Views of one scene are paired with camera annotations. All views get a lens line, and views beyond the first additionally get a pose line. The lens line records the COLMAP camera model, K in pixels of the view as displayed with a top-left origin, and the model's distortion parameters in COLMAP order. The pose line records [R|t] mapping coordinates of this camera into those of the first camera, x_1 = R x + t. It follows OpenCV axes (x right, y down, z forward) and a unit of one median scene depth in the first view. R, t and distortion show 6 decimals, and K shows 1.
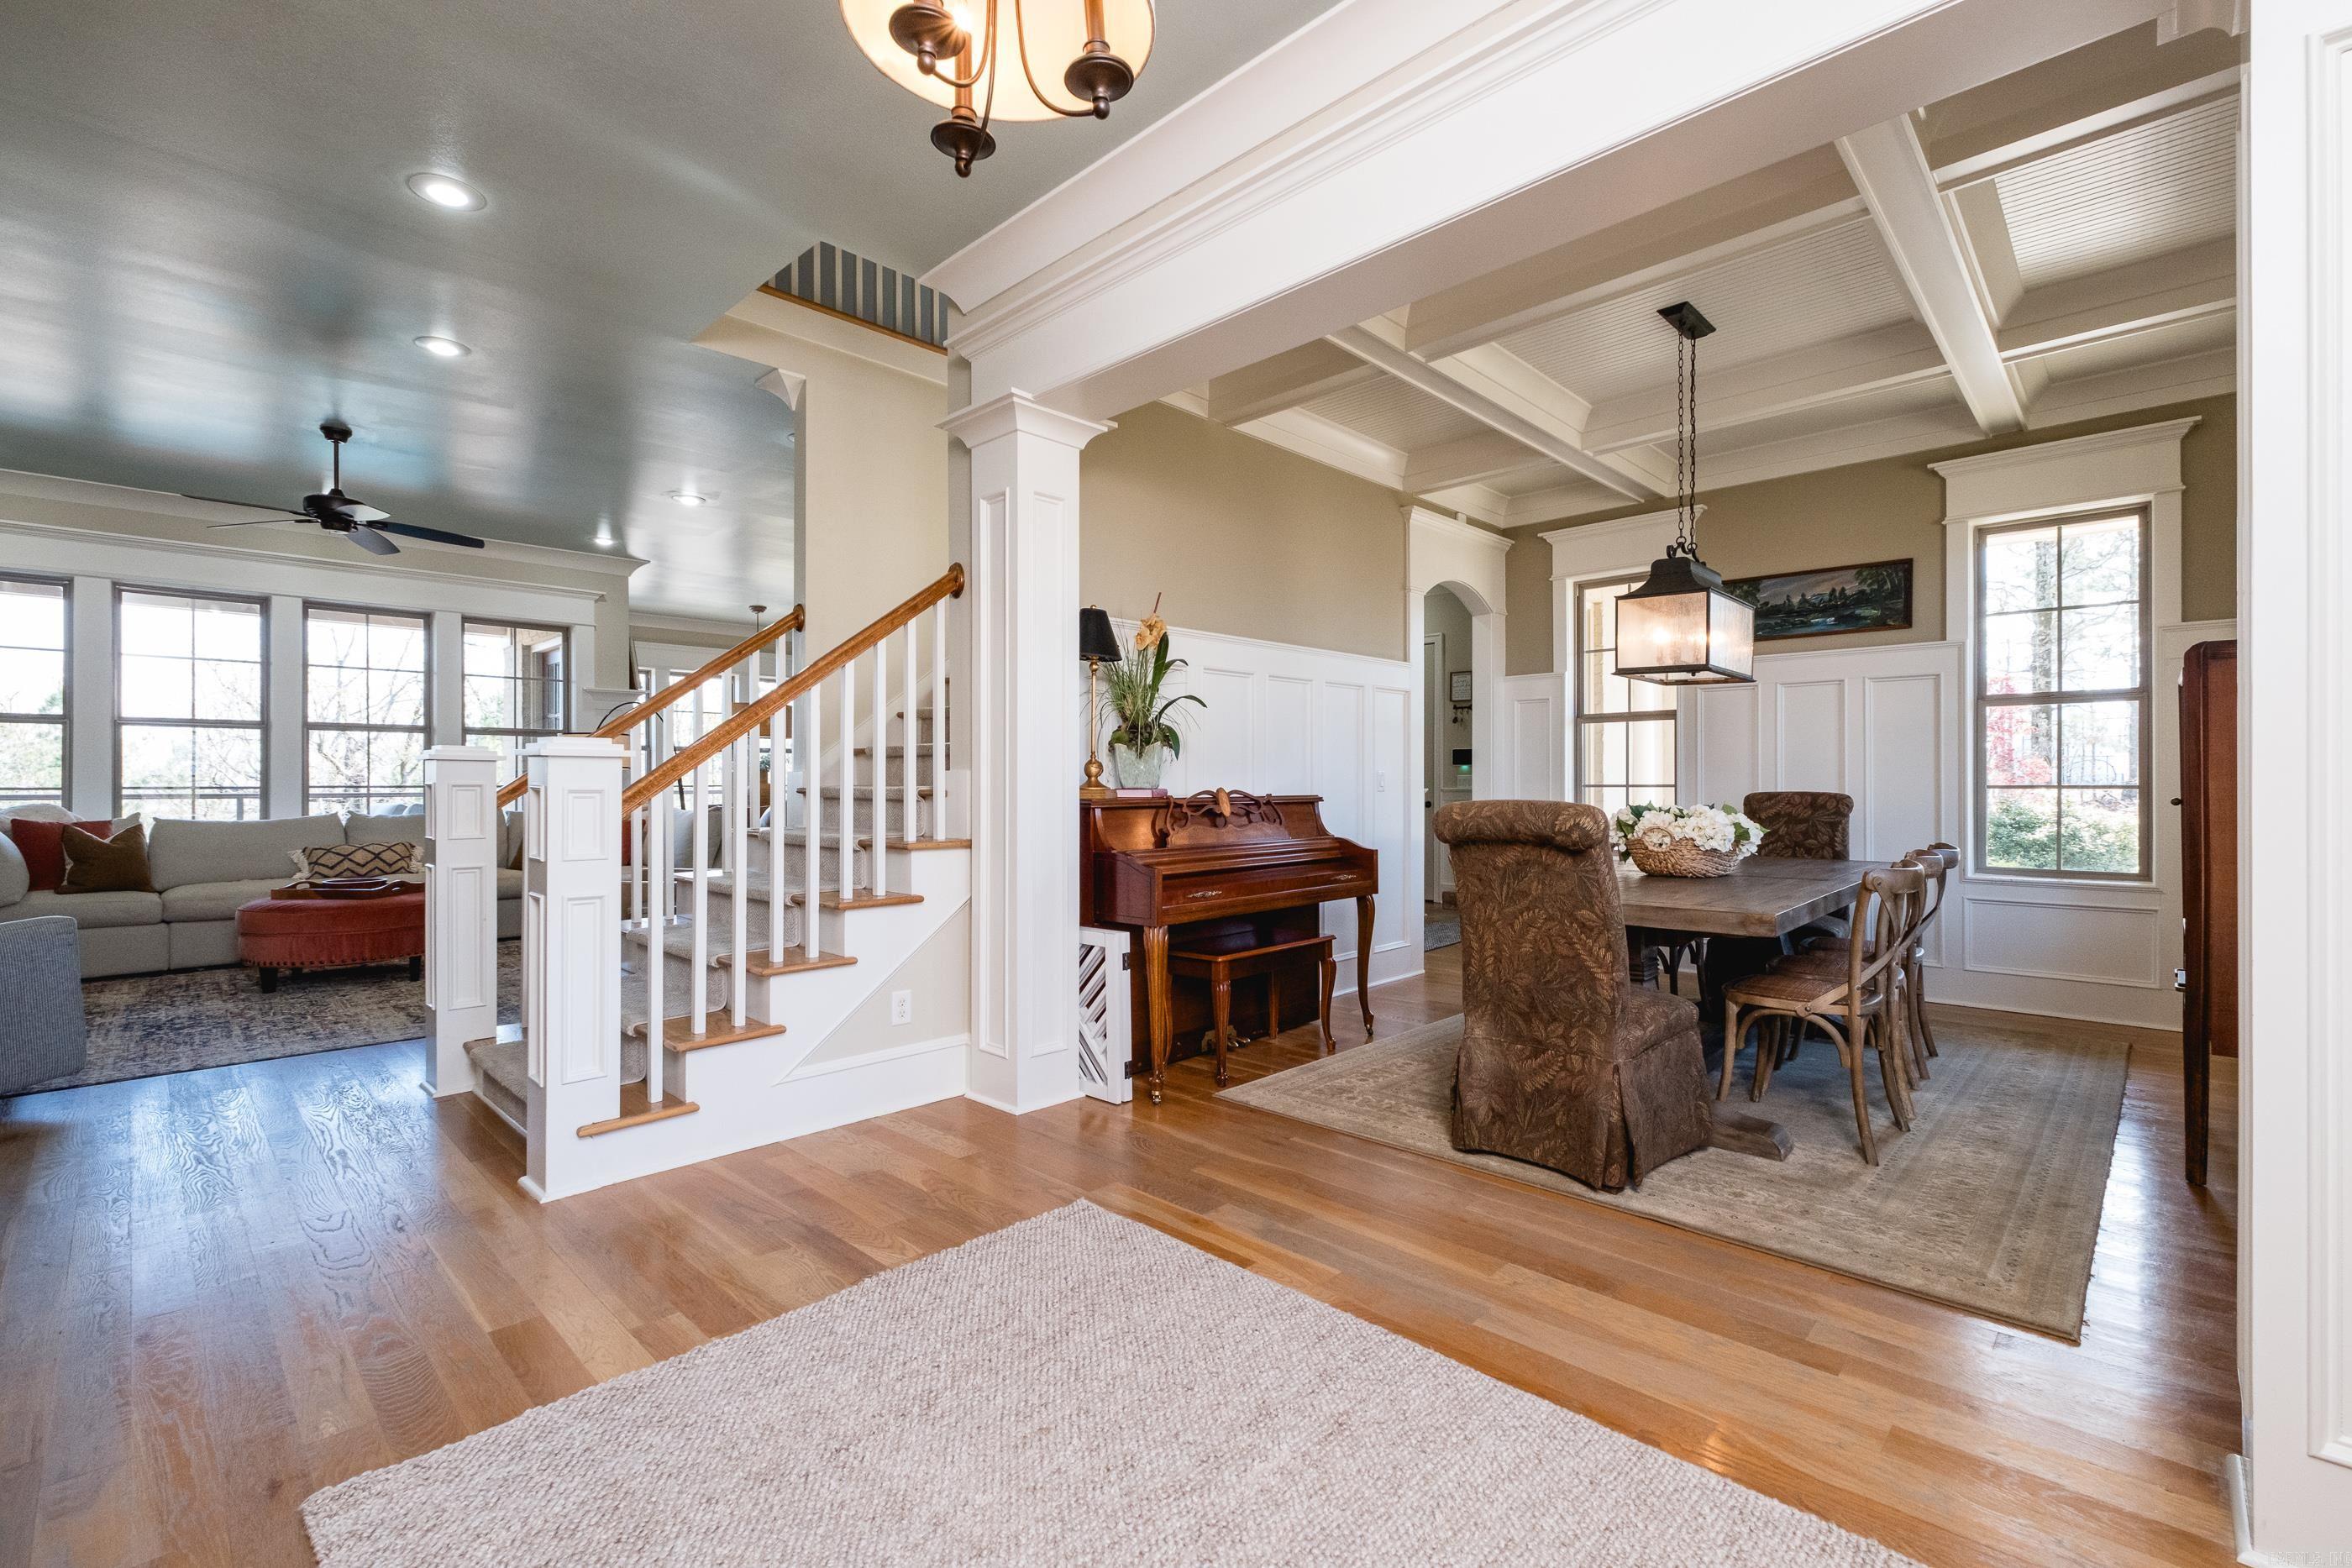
lens RADIAL K [[1010.6, 0, 1185.5], [0, 1010.6, 787.0], [0, 0, 1]] dist [-0.000133, -0.001134]
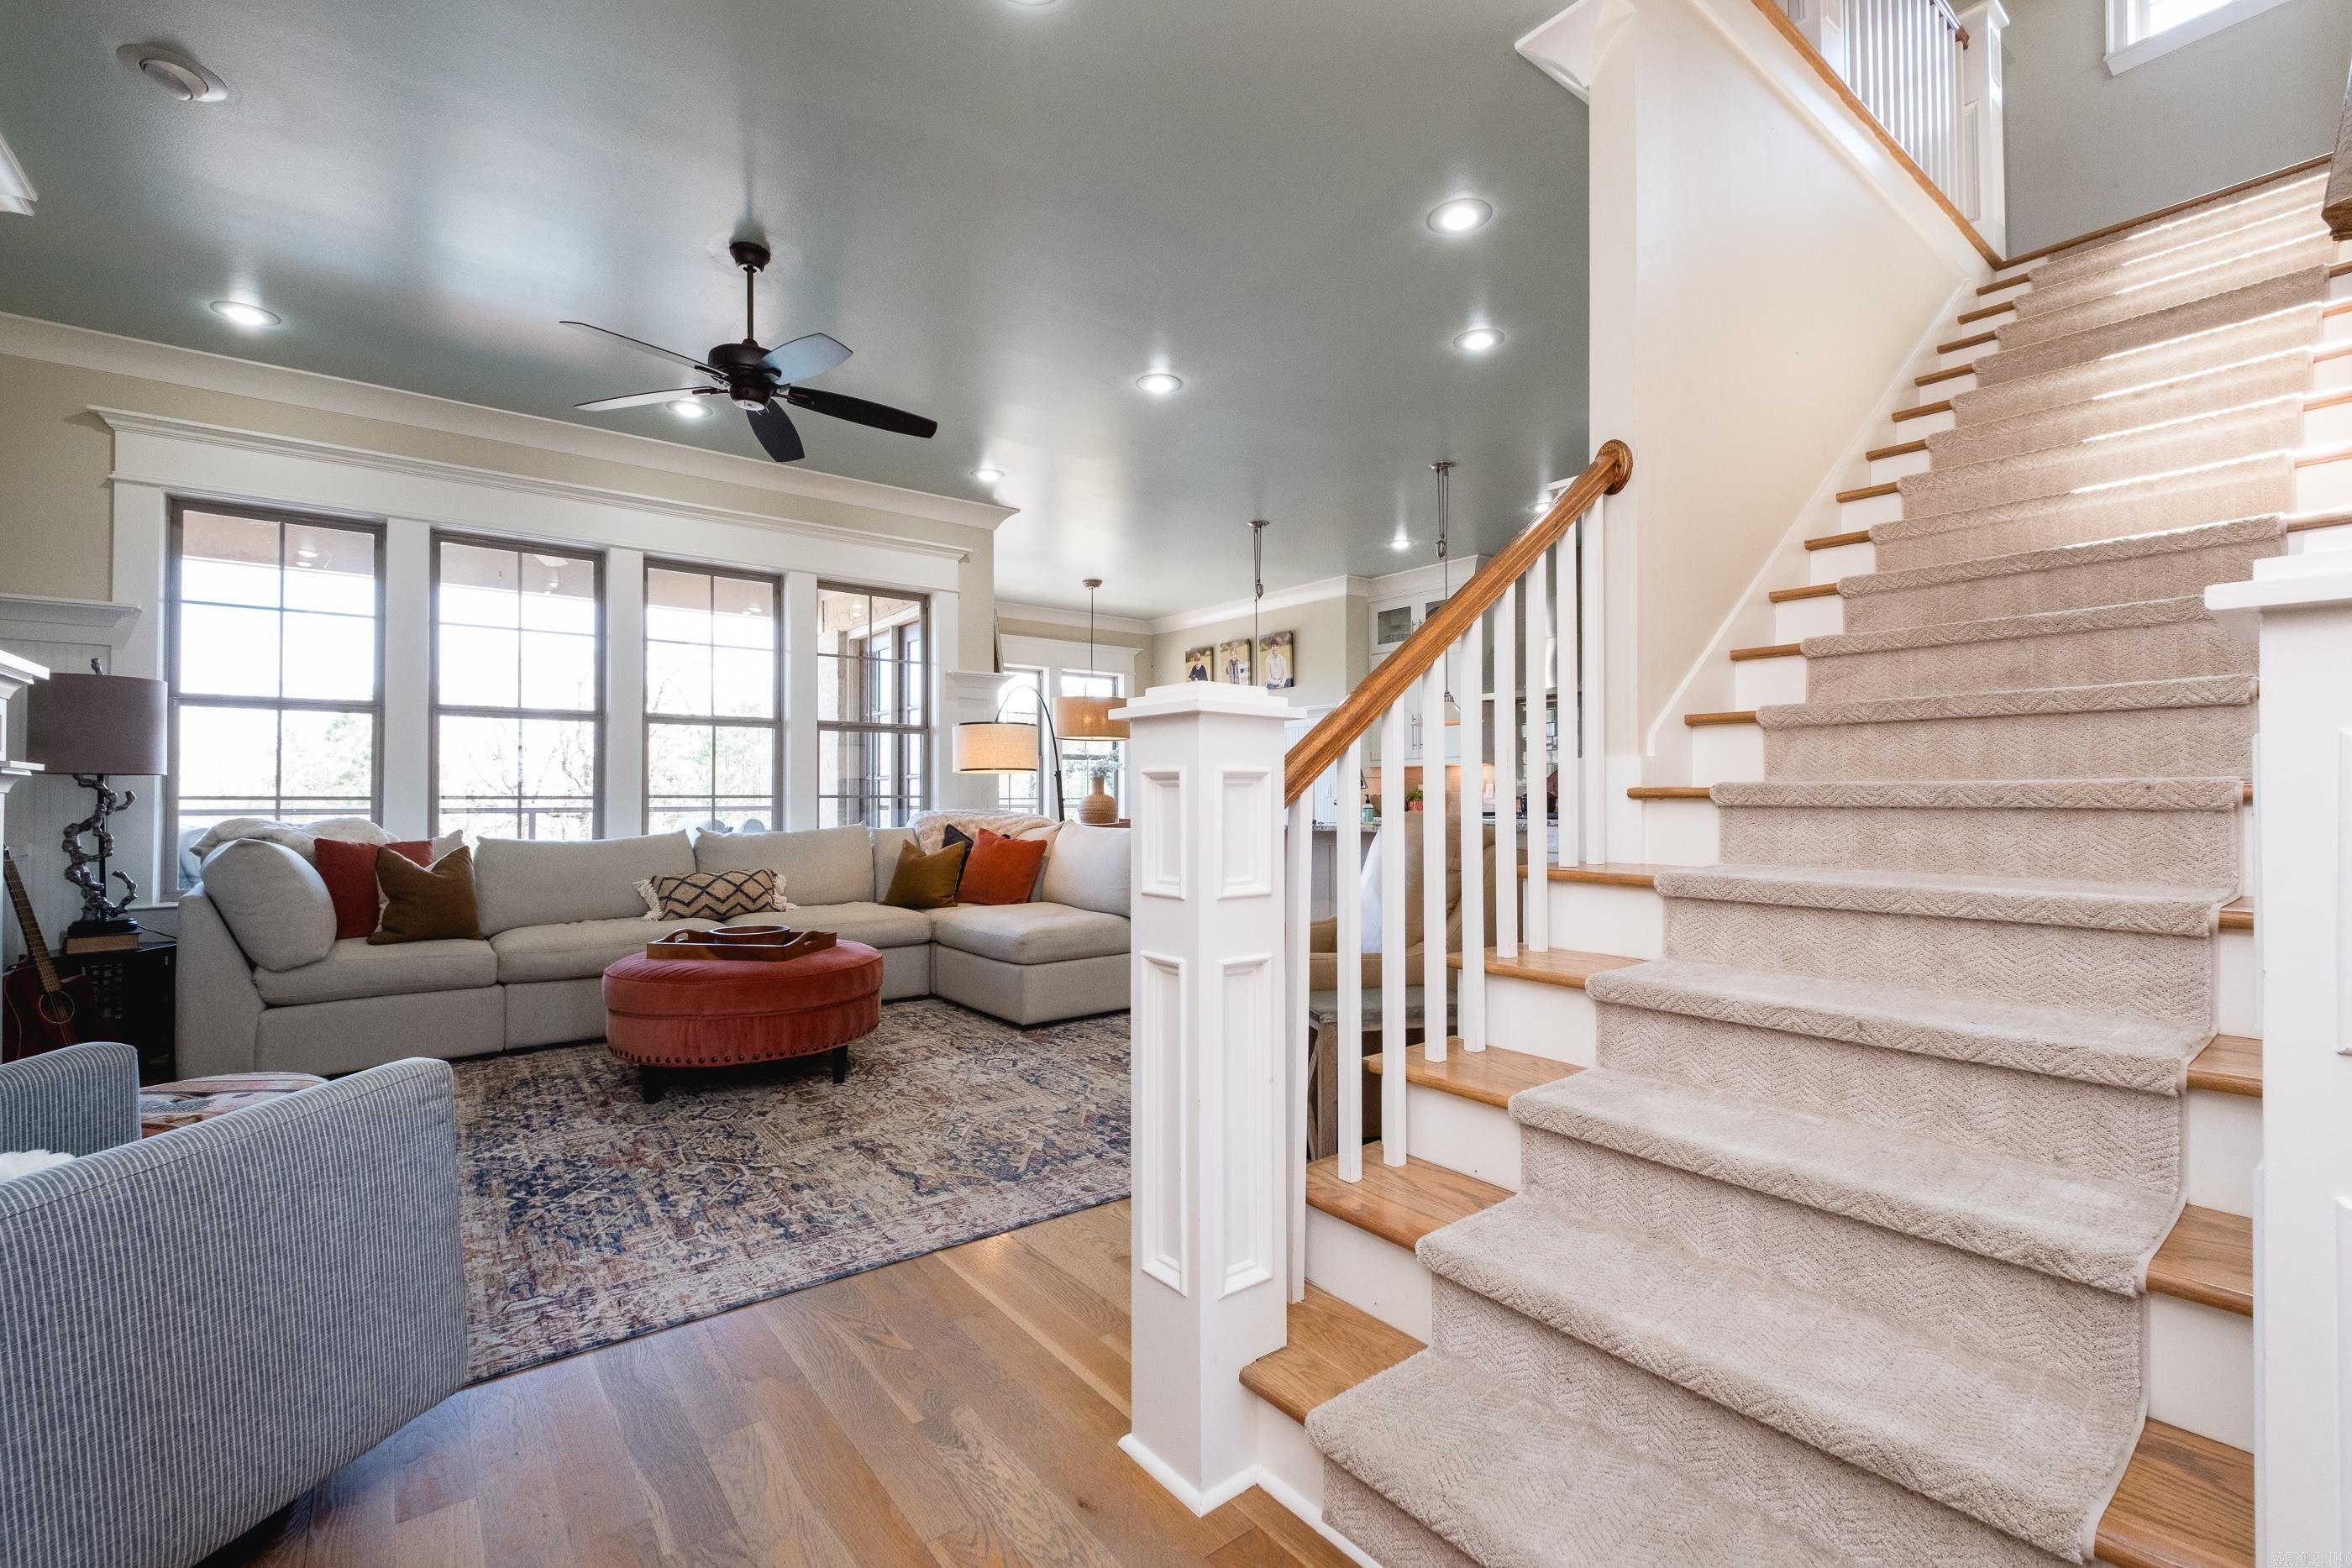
lens RADIAL K [[1010.6, 0, 1185.5], [0, 1010.6, 787.0], [0, 0, 1]] dist [-0.000133, -0.001134]
pose [[0.989860, -0.004103, -0.141985, -0.644912], [0.002032, 0.999889, -0.014729, 0.008849], [0.142030, 0.014291, 0.989759, 0.539011]]
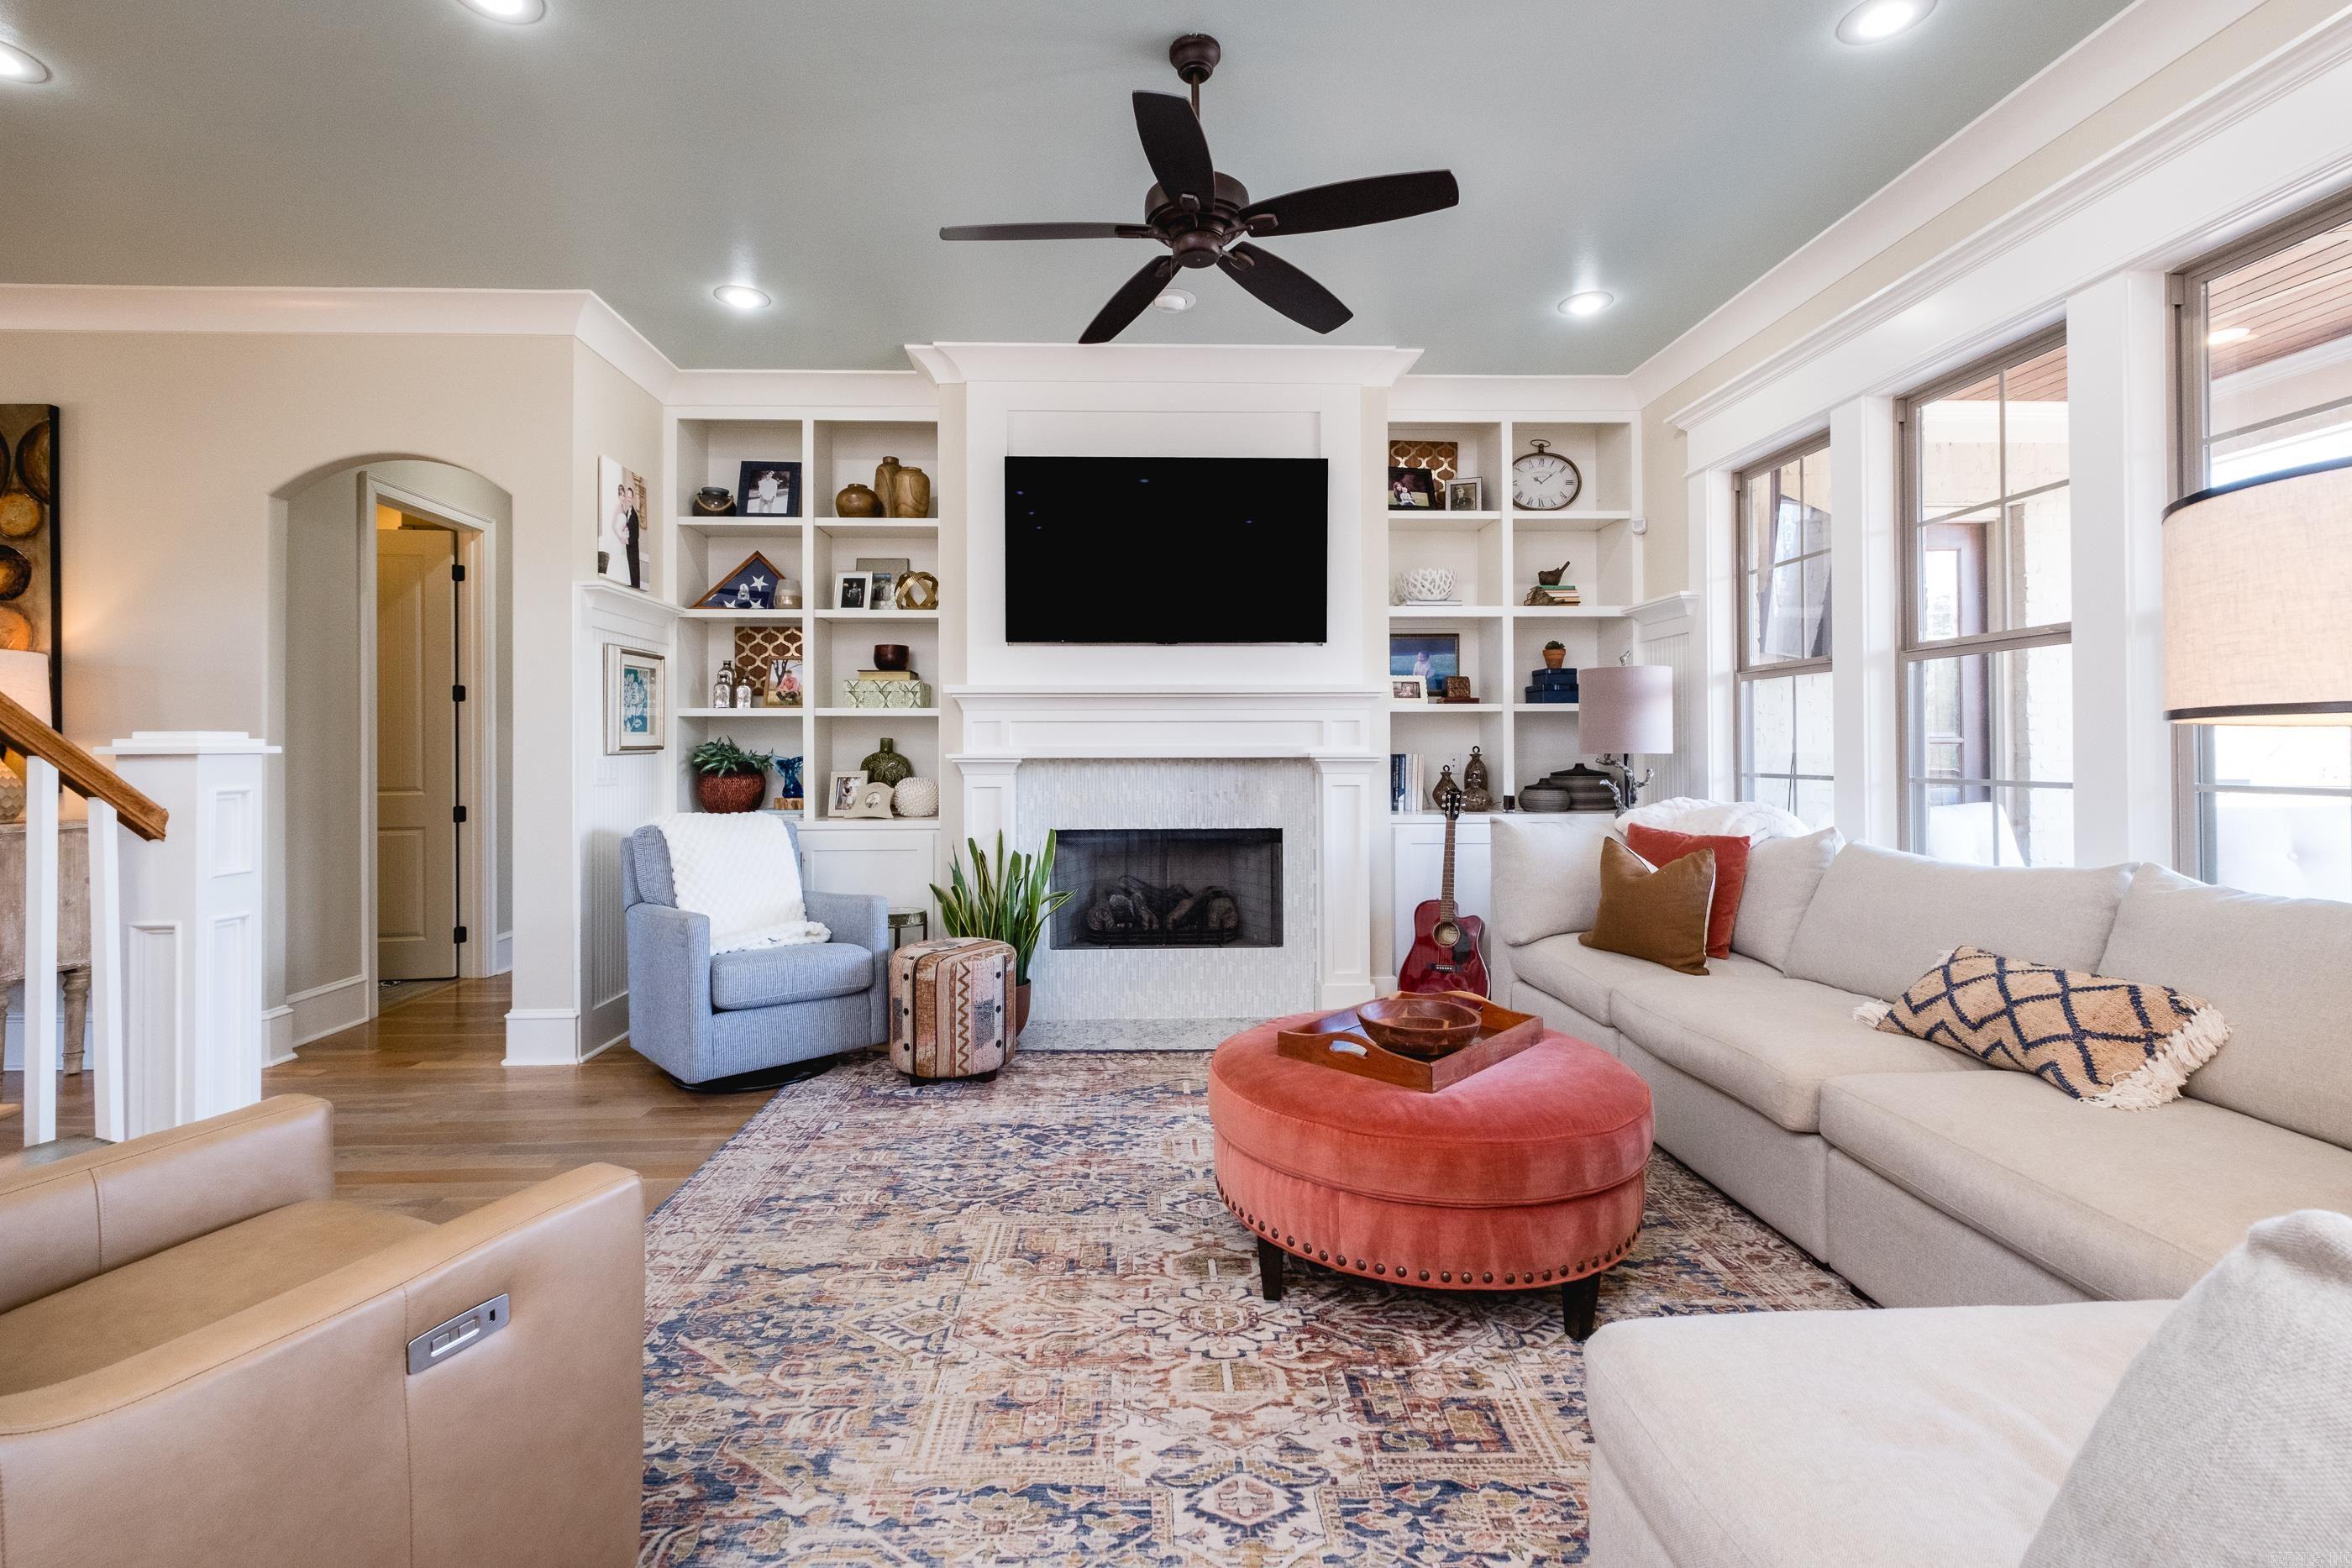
lens RADIAL K [[1023.7, 0, 1153.5], [0, 1023.7, 740.2], [0, 0, 1]] dist [-0.000309, -0.000859]
pose [[-0.695867, -0.007142, -0.718135, -0.659108], [0.001555, 0.999933, -0.011451, -0.025929], [0.718169, -0.009085, -0.695809, 1.869459]]
